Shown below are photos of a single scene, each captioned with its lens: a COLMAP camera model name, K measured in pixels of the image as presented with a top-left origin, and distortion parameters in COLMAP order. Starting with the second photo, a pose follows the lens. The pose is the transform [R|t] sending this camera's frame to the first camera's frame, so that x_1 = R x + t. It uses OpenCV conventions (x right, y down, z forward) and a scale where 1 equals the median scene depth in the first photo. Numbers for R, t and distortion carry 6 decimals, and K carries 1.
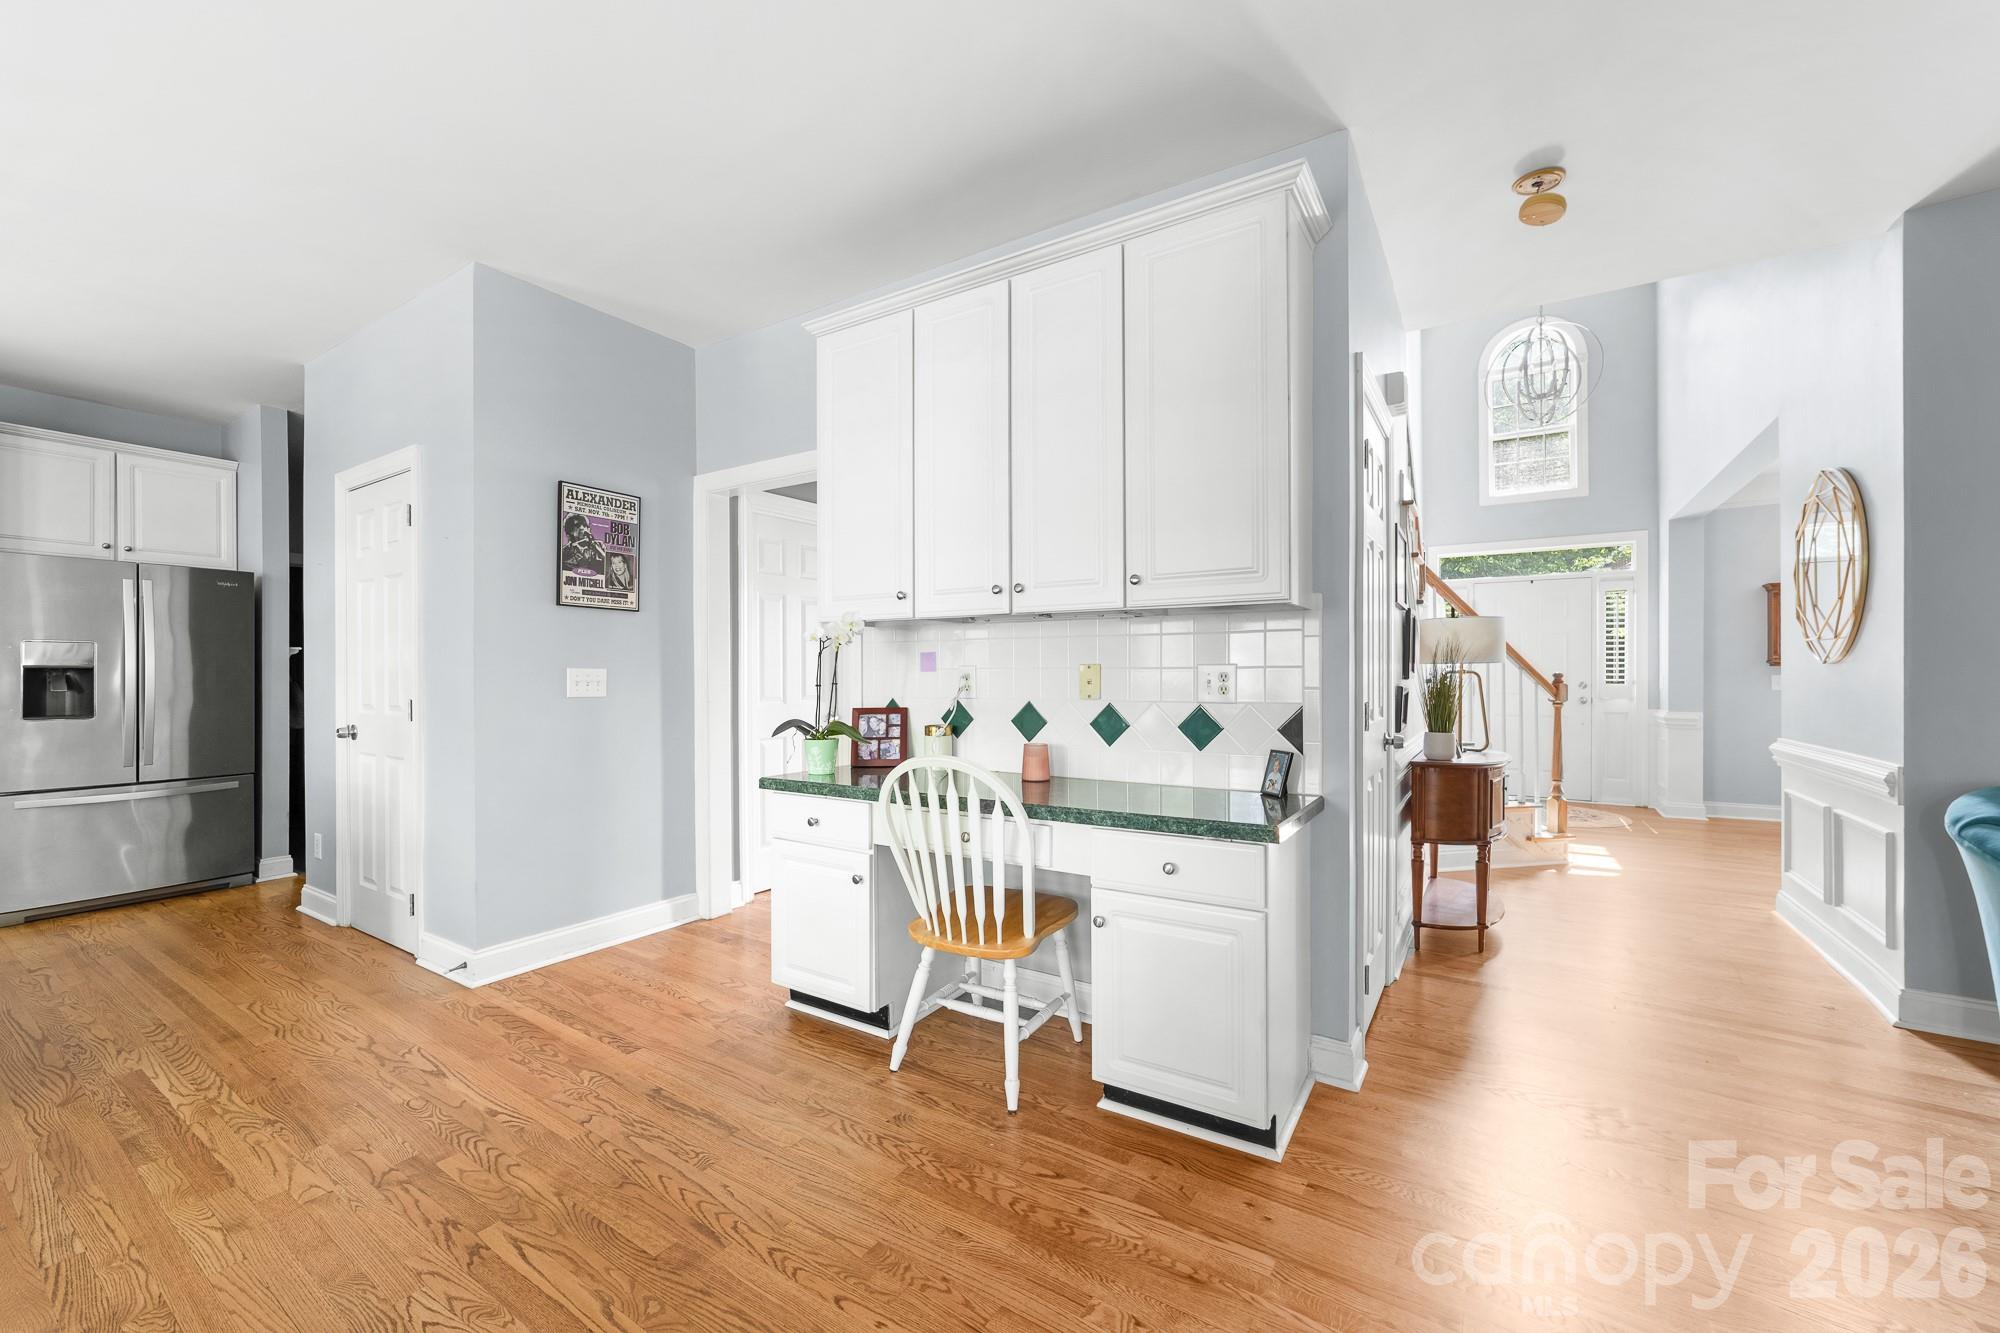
lens RADIAL K [[775.6, 0, 1005.7], [0, 775.6, 670.9], [0, 0, 1]] dist [-0.013596, 0.005082]
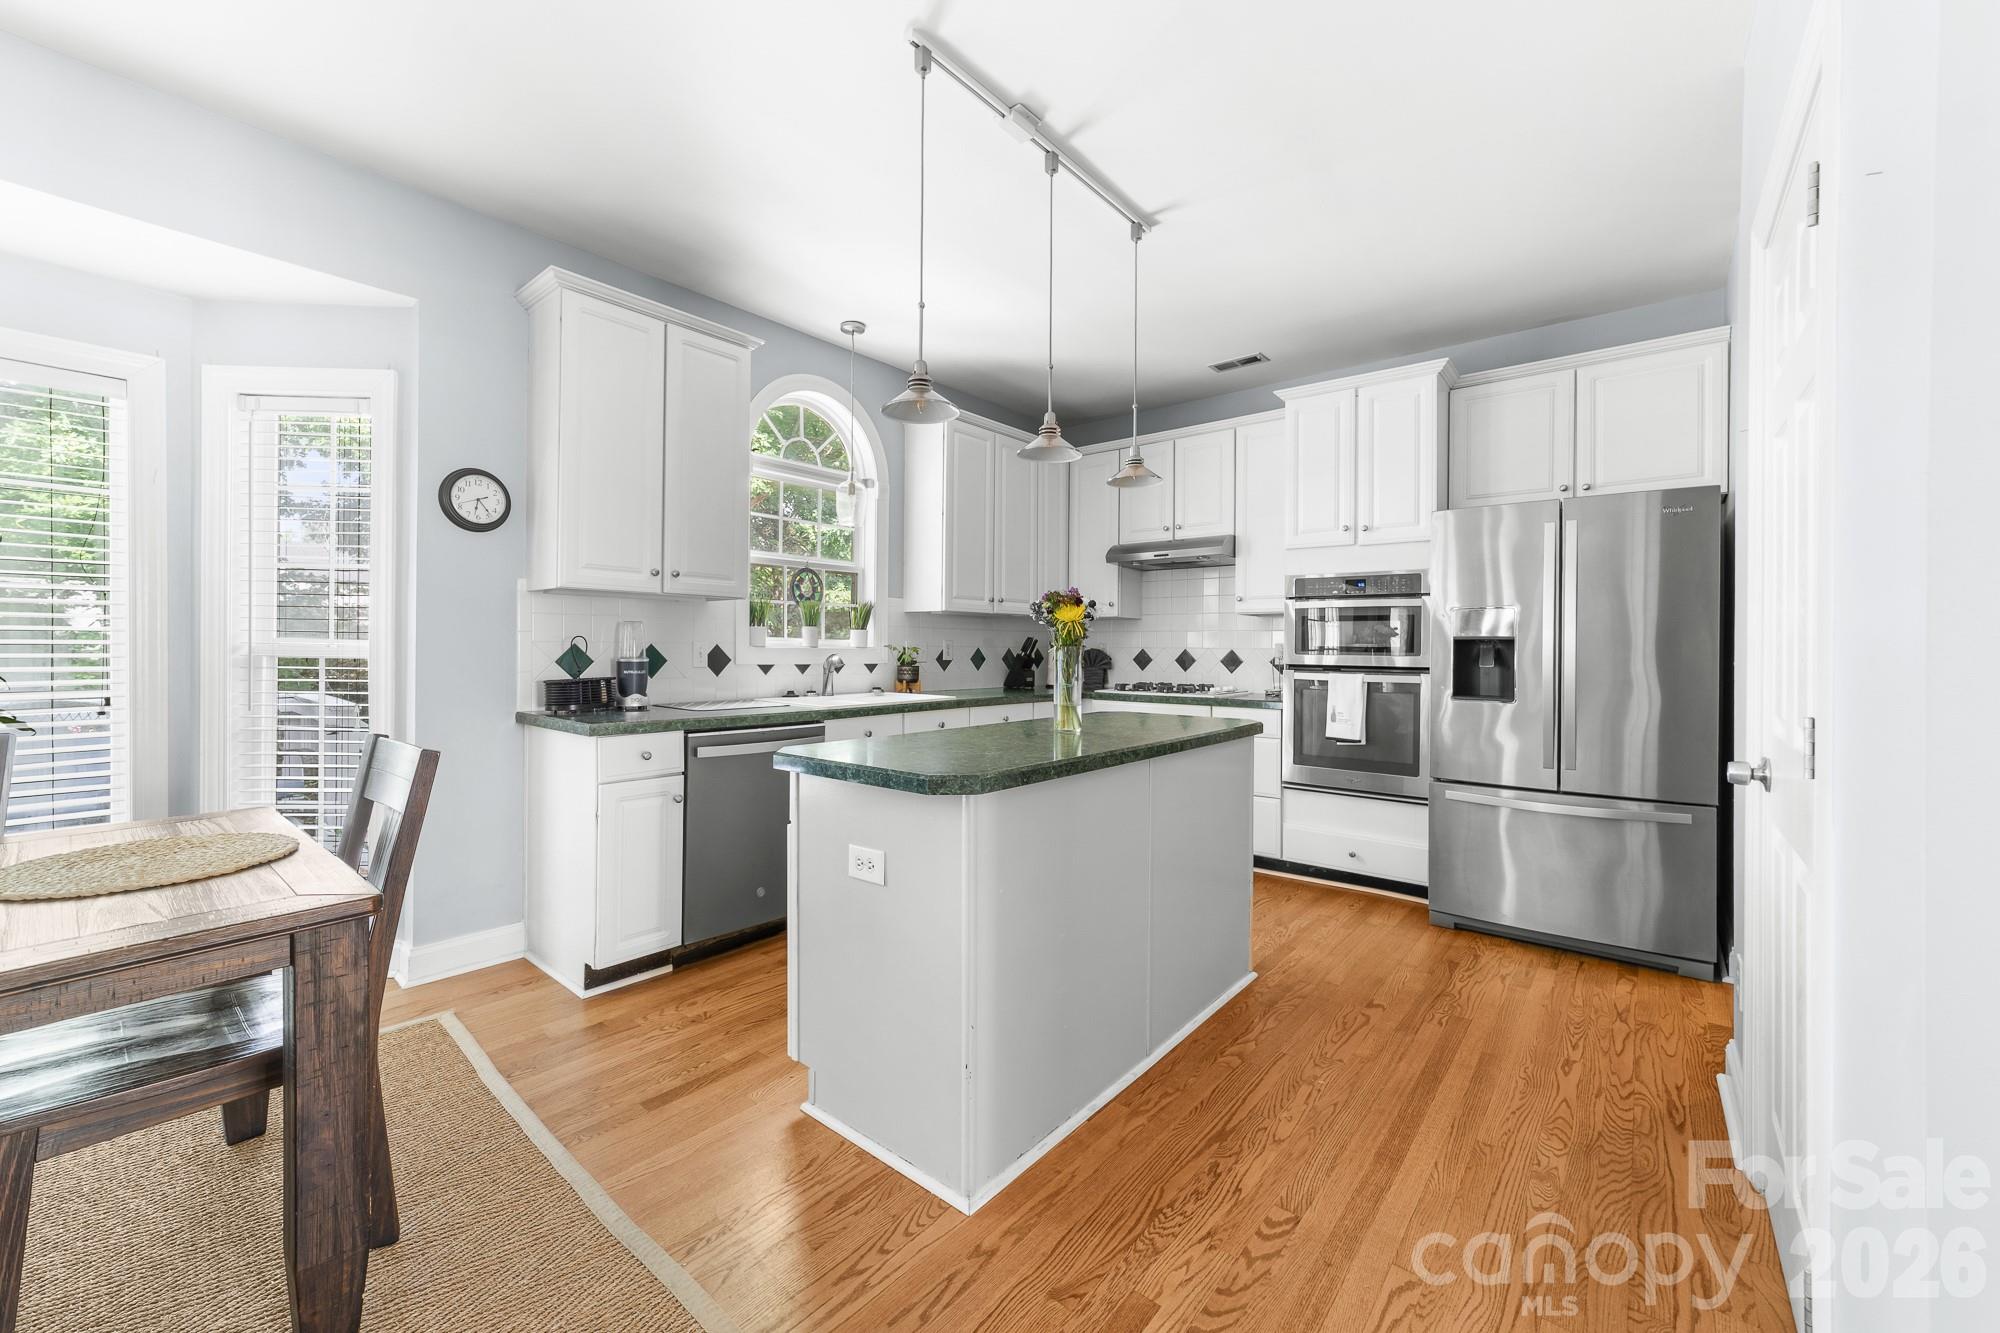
lens RADIAL K [[775.6, 0, 954.2], [0, 775.6, 637.7], [0, 0, 1]] dist [-0.013596, 0.005082]
pose [[-0.162589, -0.010266, -0.986640, -0.351936], [-0.001225, 0.999947, -0.010202, 0.005007], [0.986693, -0.000450, -0.162593, 0.651606]]
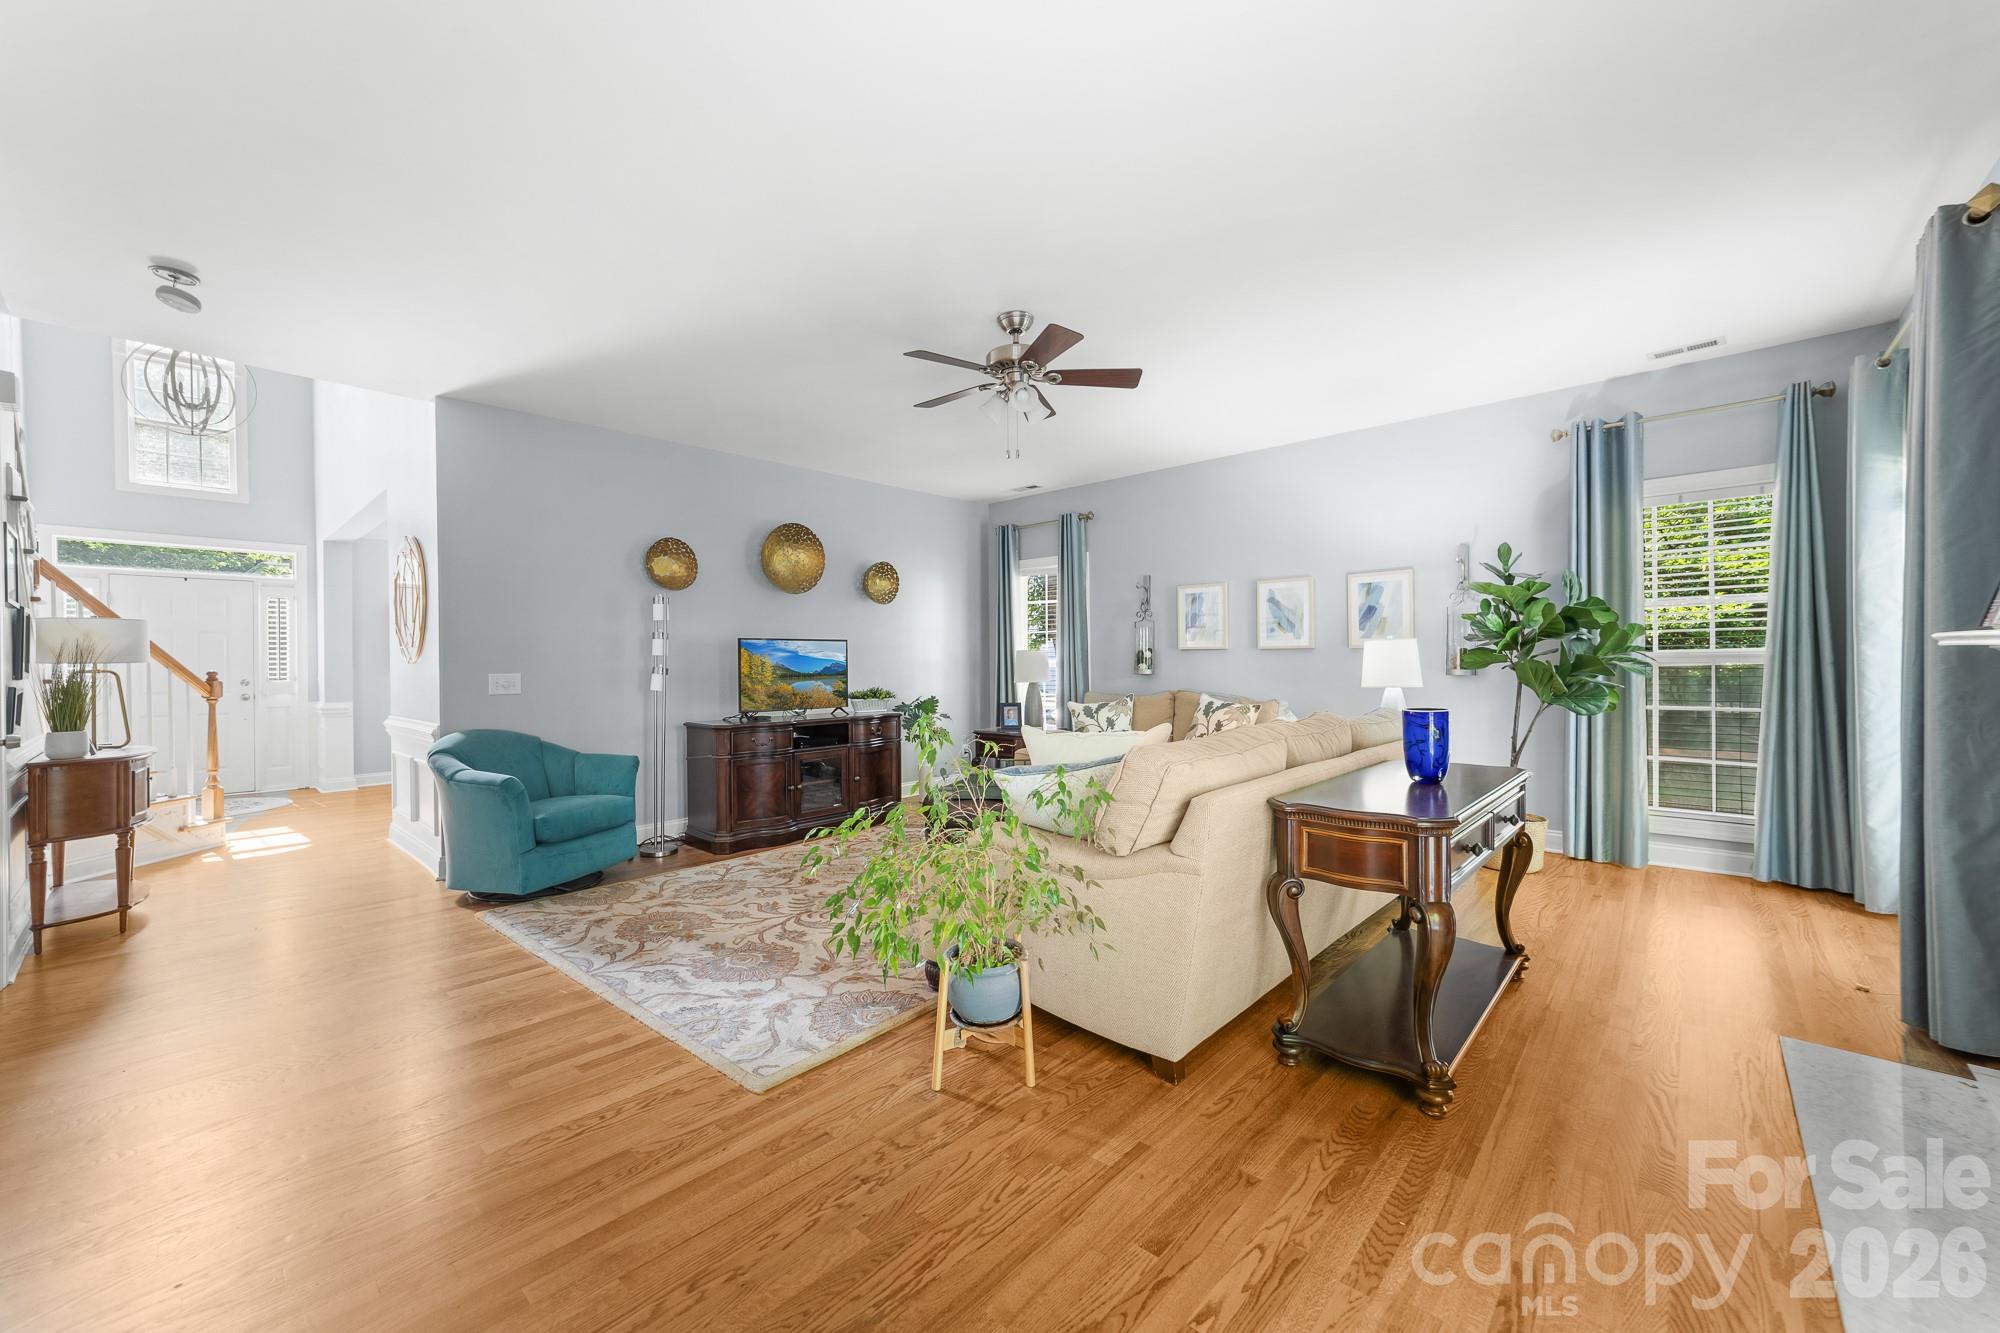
lens RADIAL K [[775.6, 0, 986.5], [0, 775.6, 667.8], [0, 0, 1]] dist [-0.013596, 0.005082]
pose [[0.174062, -0.006824, 0.984711, -0.213960], [0.006332, 0.999963, 0.005811, -0.002224], [-0.984714, 0.005224, 0.174099, -0.353481]]
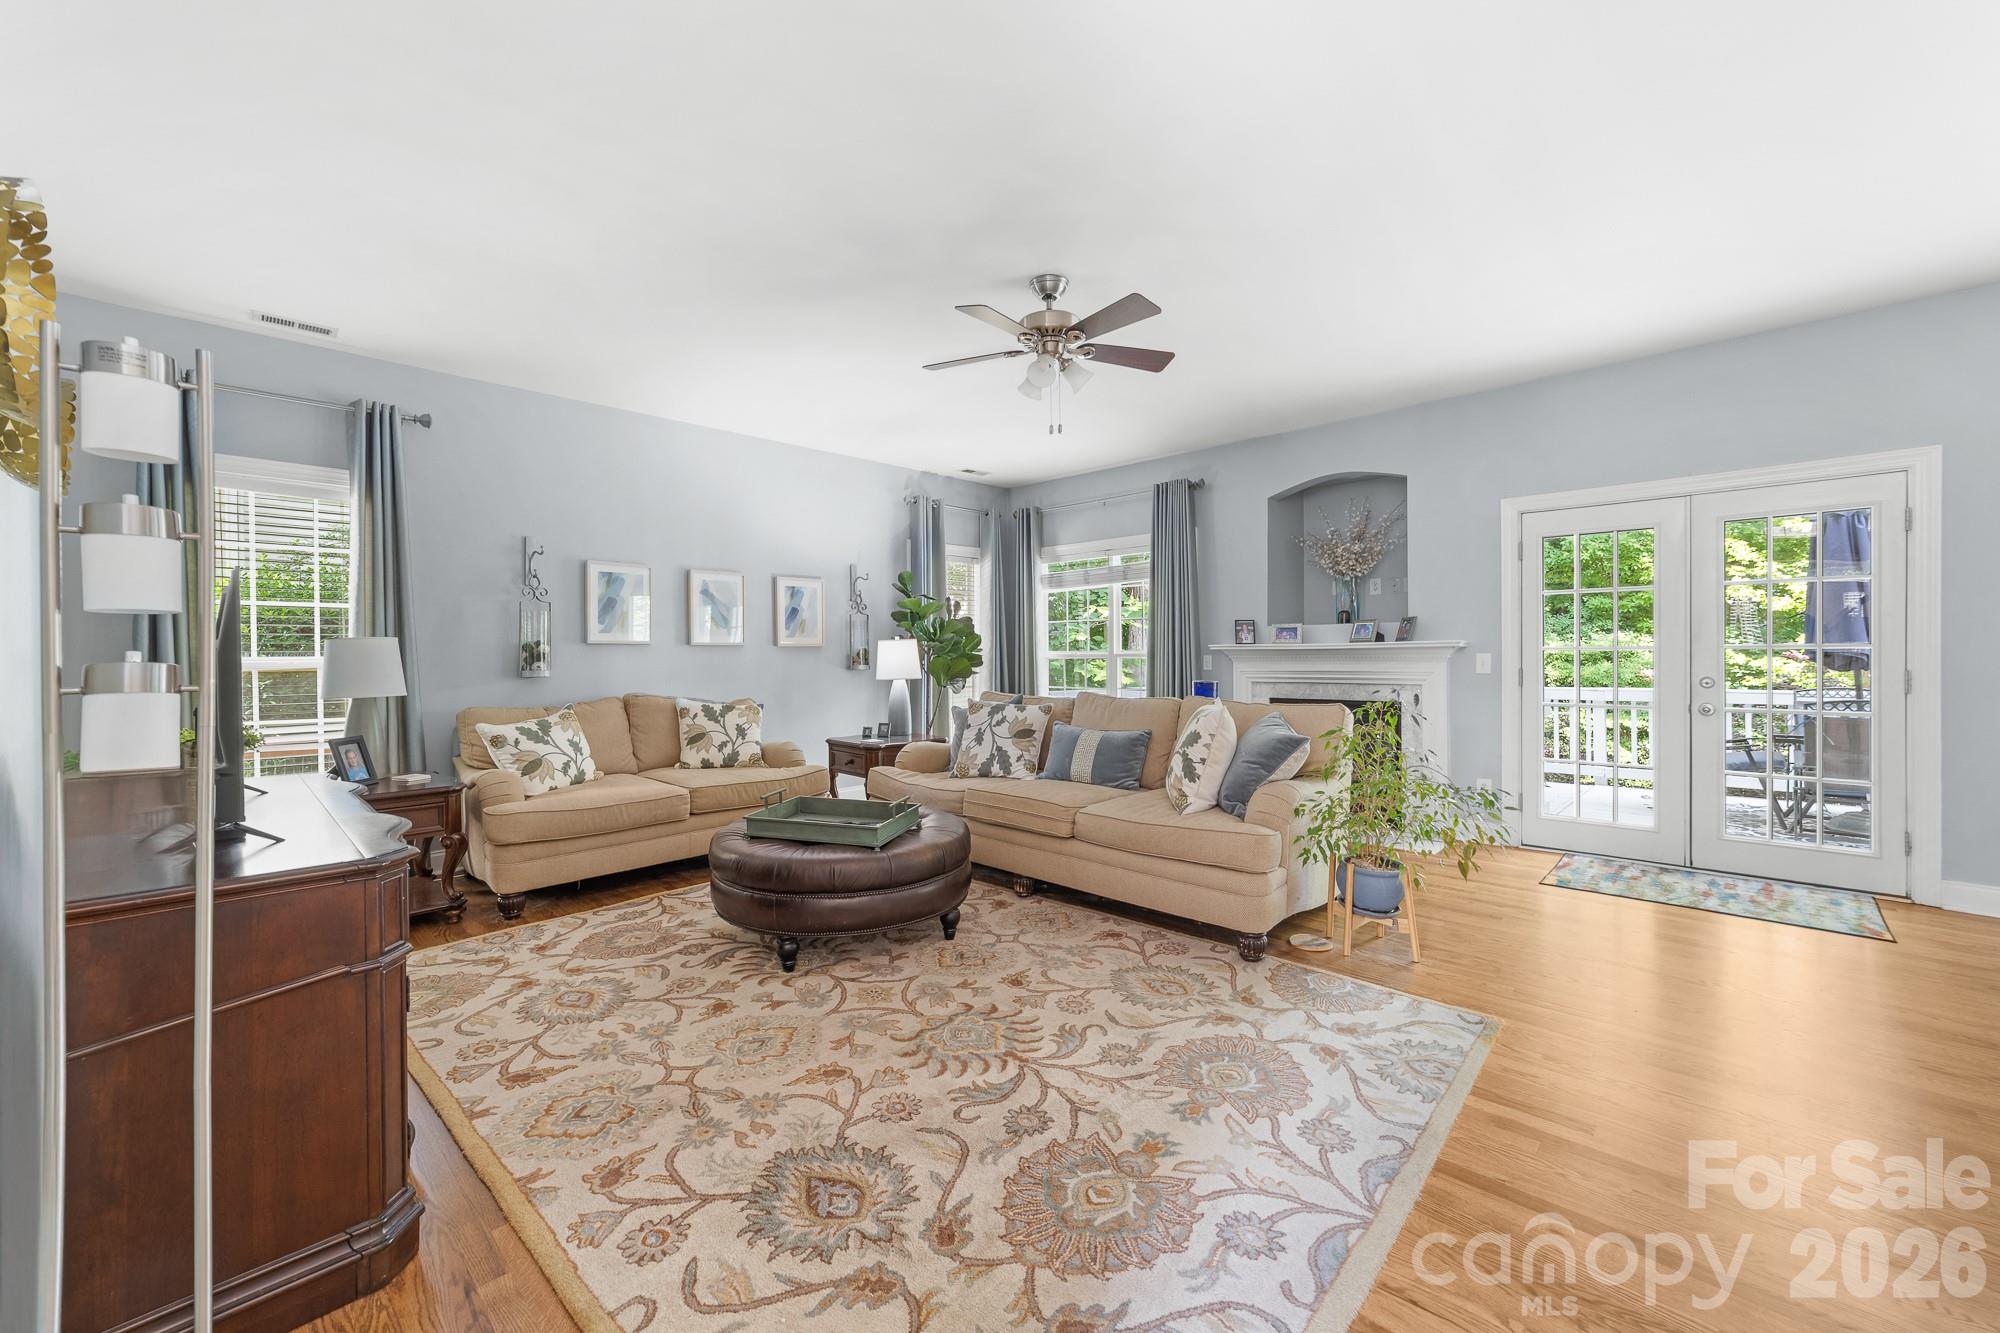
lens RADIAL K [[775.6, 0, 1002.4], [0, 775.6, 652.1], [0, 0, 1]] dist [-0.013596, 0.005082]
pose [[-0.979784, 0.011746, 0.199713, 0.706913], [0.010276, 0.999912, -0.008391, 0.003262], [-0.199794, -0.006169, -0.979818, 0.775138]]
